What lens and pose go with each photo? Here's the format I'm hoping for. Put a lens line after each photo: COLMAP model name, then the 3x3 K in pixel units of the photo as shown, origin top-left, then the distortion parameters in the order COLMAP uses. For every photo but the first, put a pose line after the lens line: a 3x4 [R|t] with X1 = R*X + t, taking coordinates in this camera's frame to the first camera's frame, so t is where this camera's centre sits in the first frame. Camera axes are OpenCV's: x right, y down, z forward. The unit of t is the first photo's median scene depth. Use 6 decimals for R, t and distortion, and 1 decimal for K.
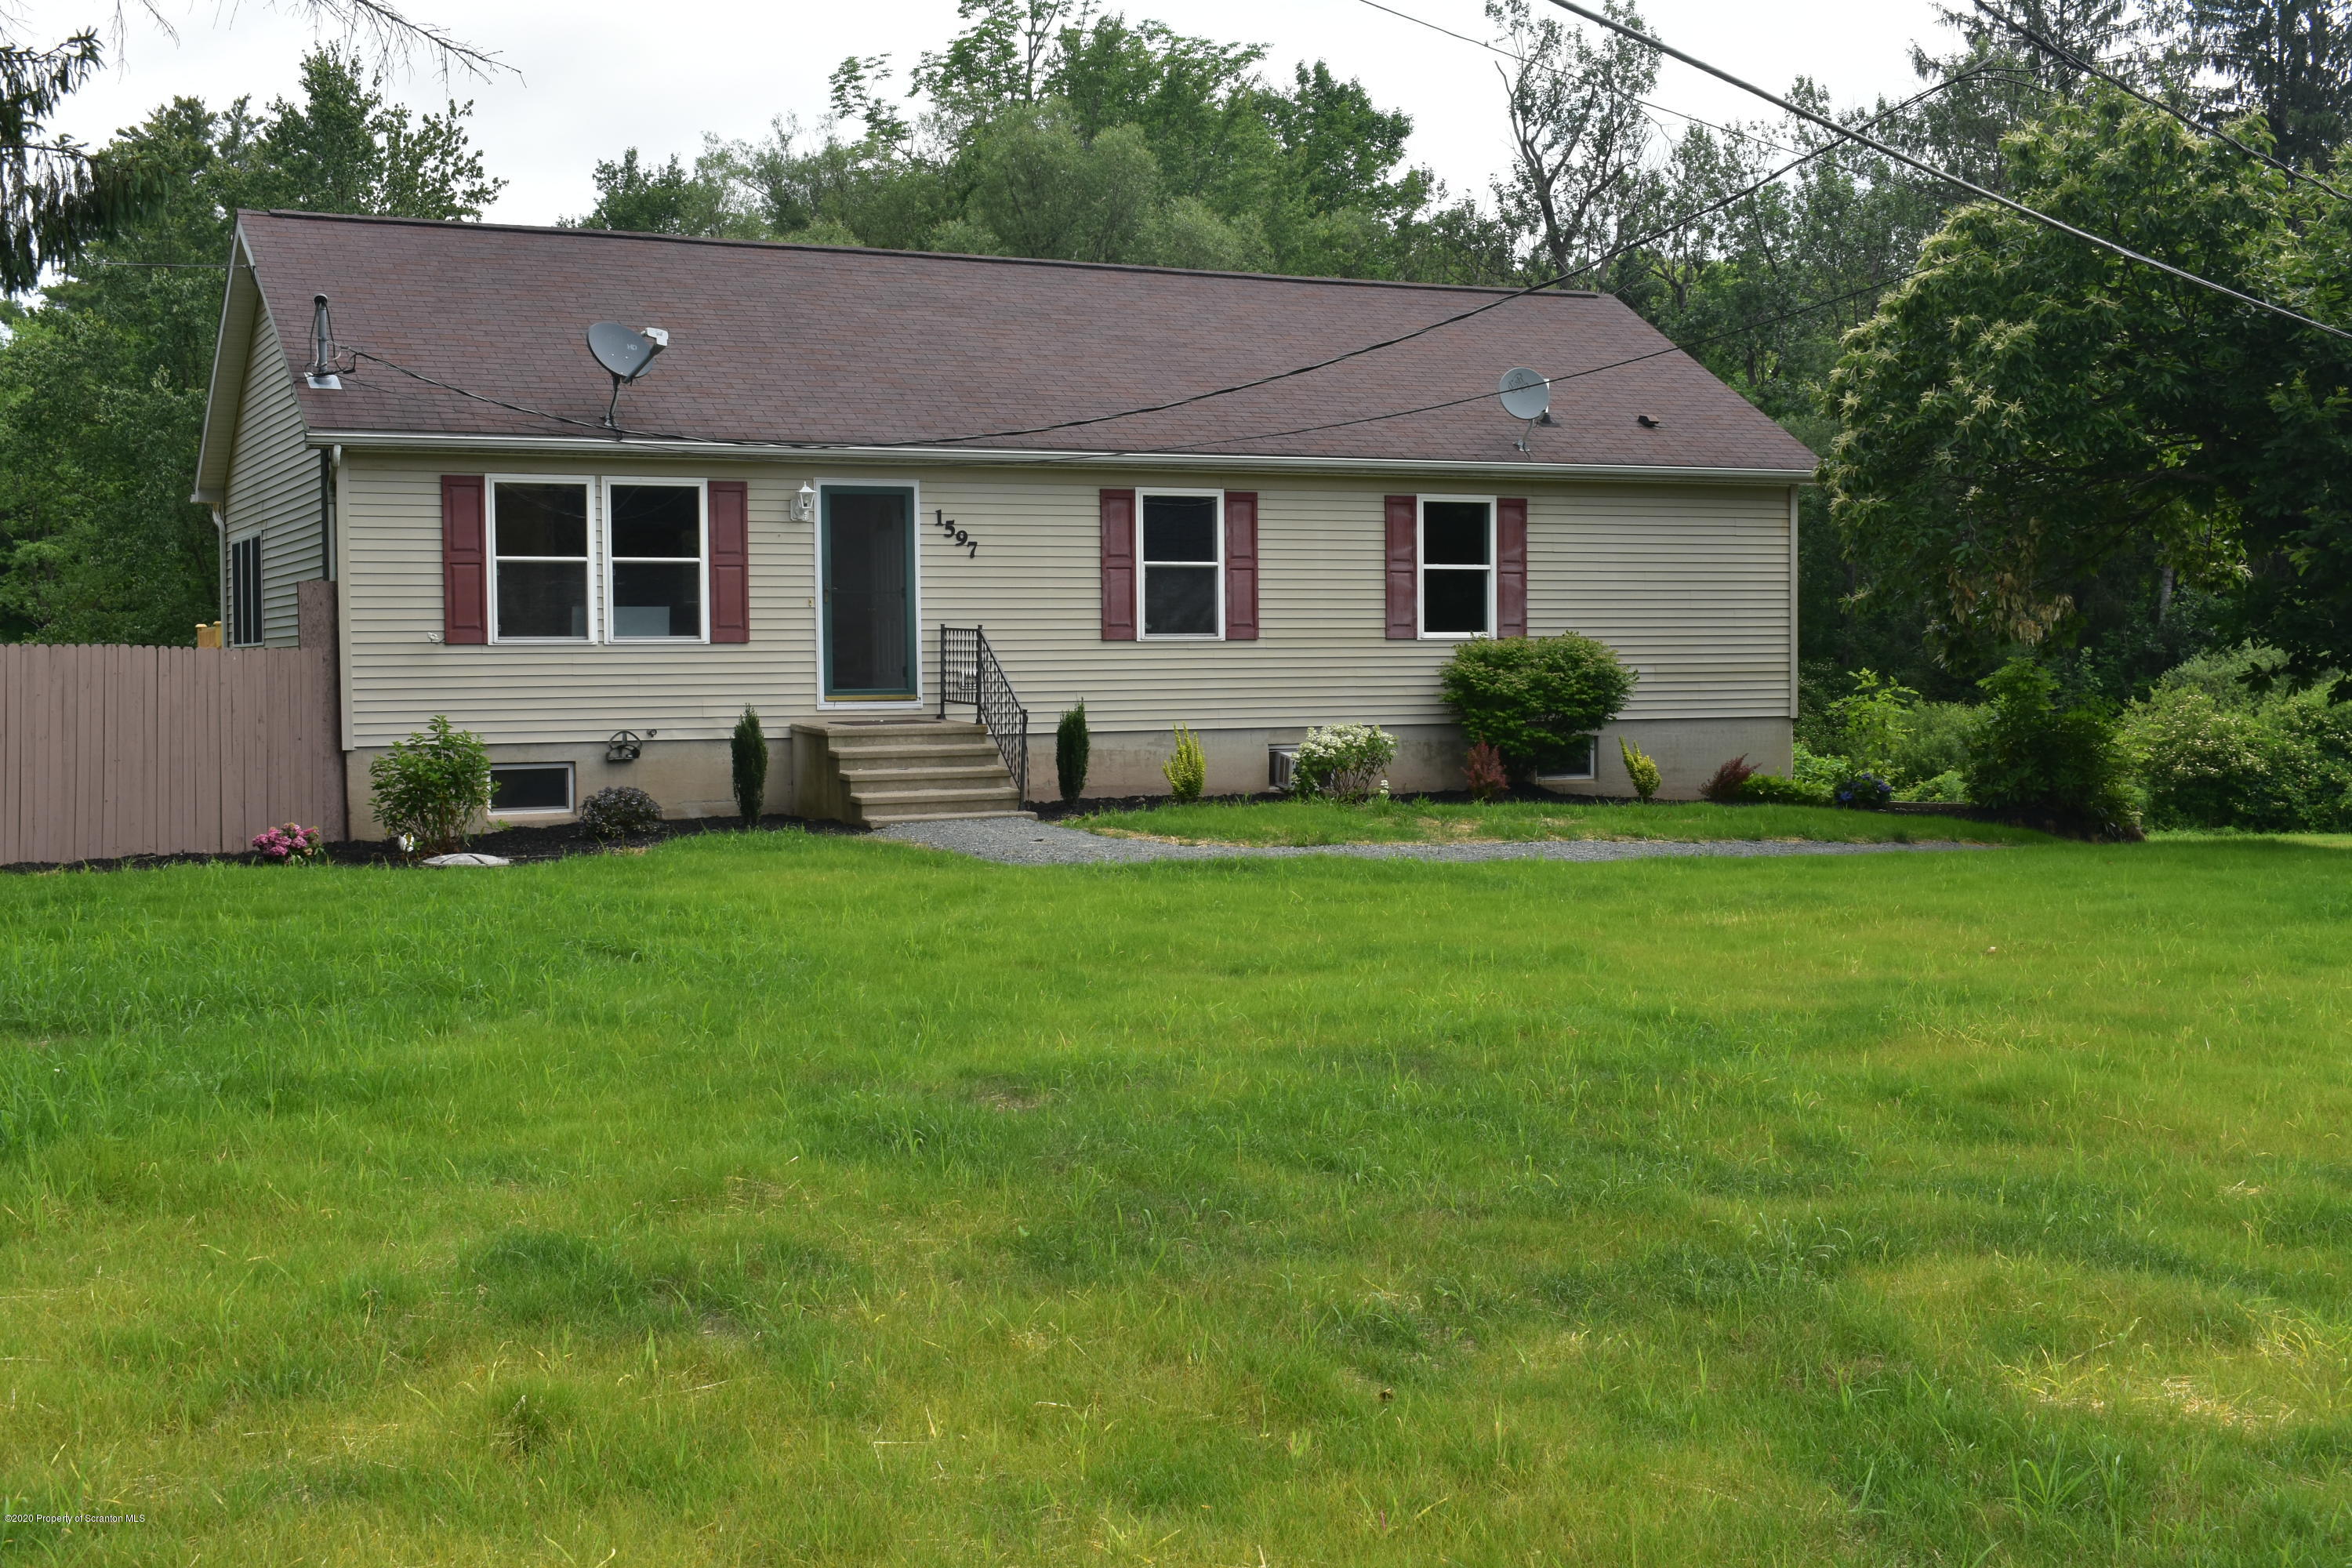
lens RADIAL K [[2859.4, 0, 1174.4], [0, 2859.4, 788.9], [0, 0, 1]] dist [-0.016408, 0.000000]
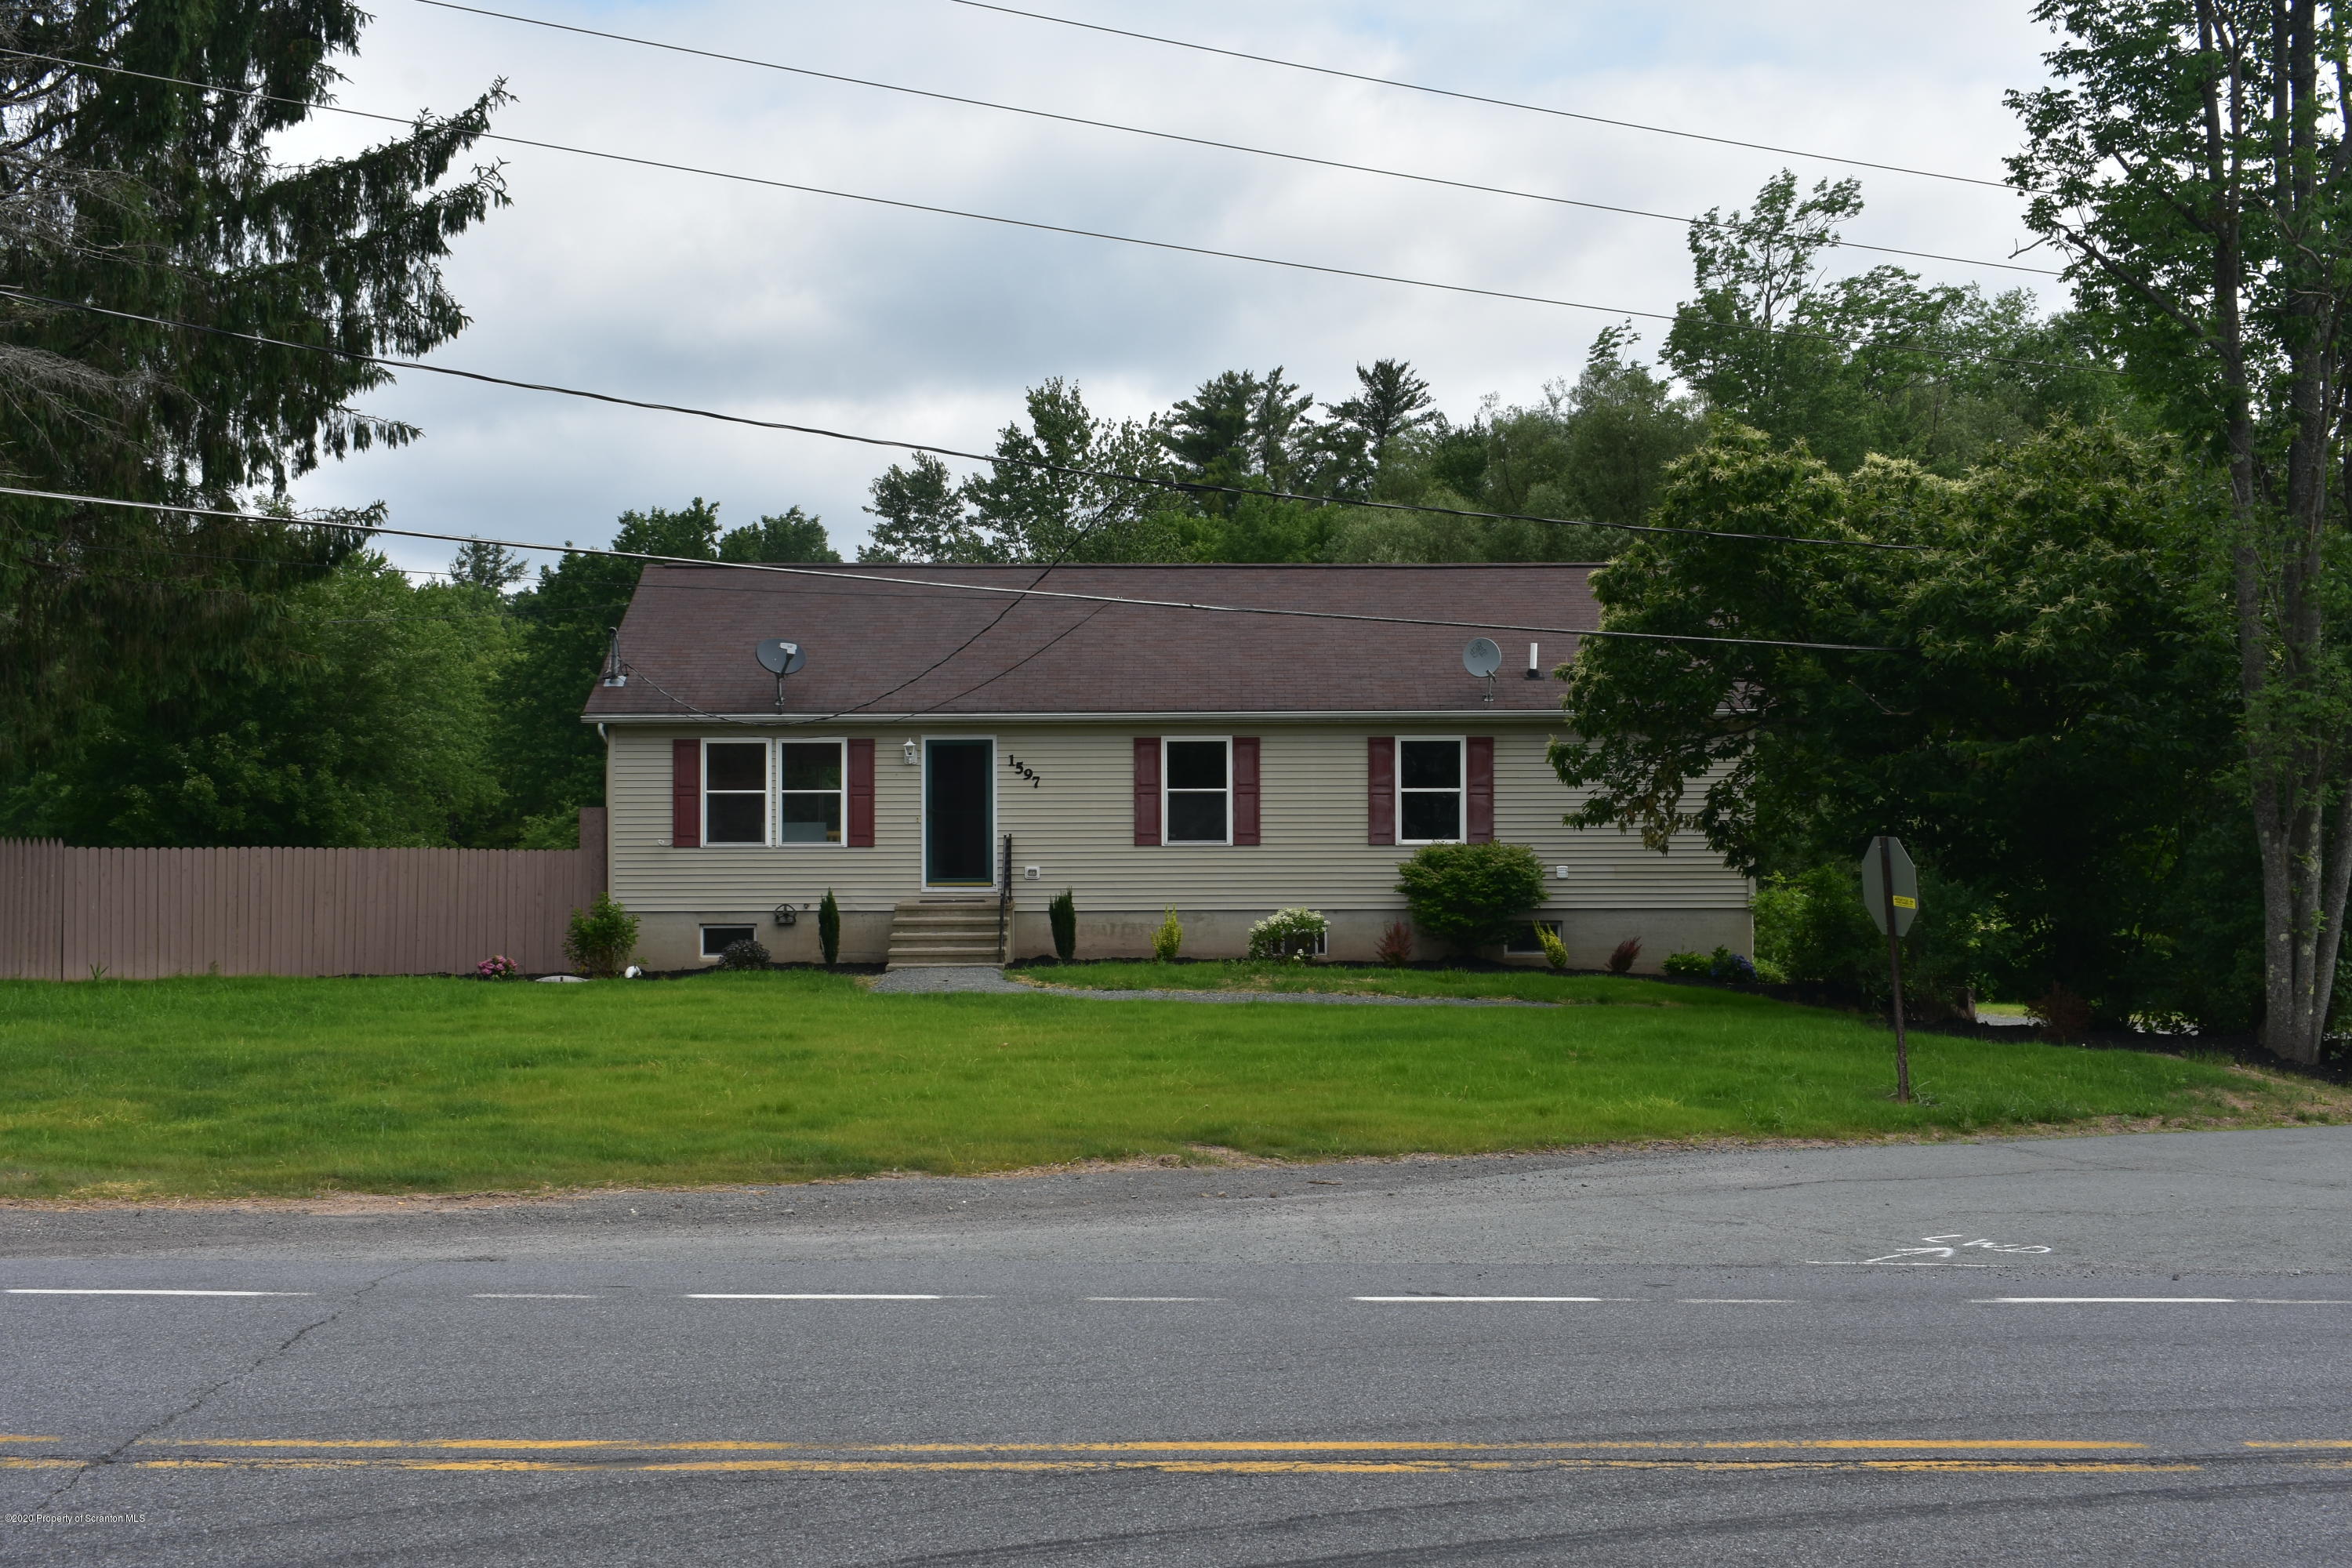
lens RADIAL K [[2859.4, 0, 1178.8], [0, 2859.4, 782.9], [0, 0, 1]] dist [-0.016408, 0.000000]
pose [[0.889569, -0.003777, -0.456785, 0.627974], [-0.025016, 0.998062, -0.056970, -0.002951], [0.456115, 0.062106, 0.887751, -0.236541]]
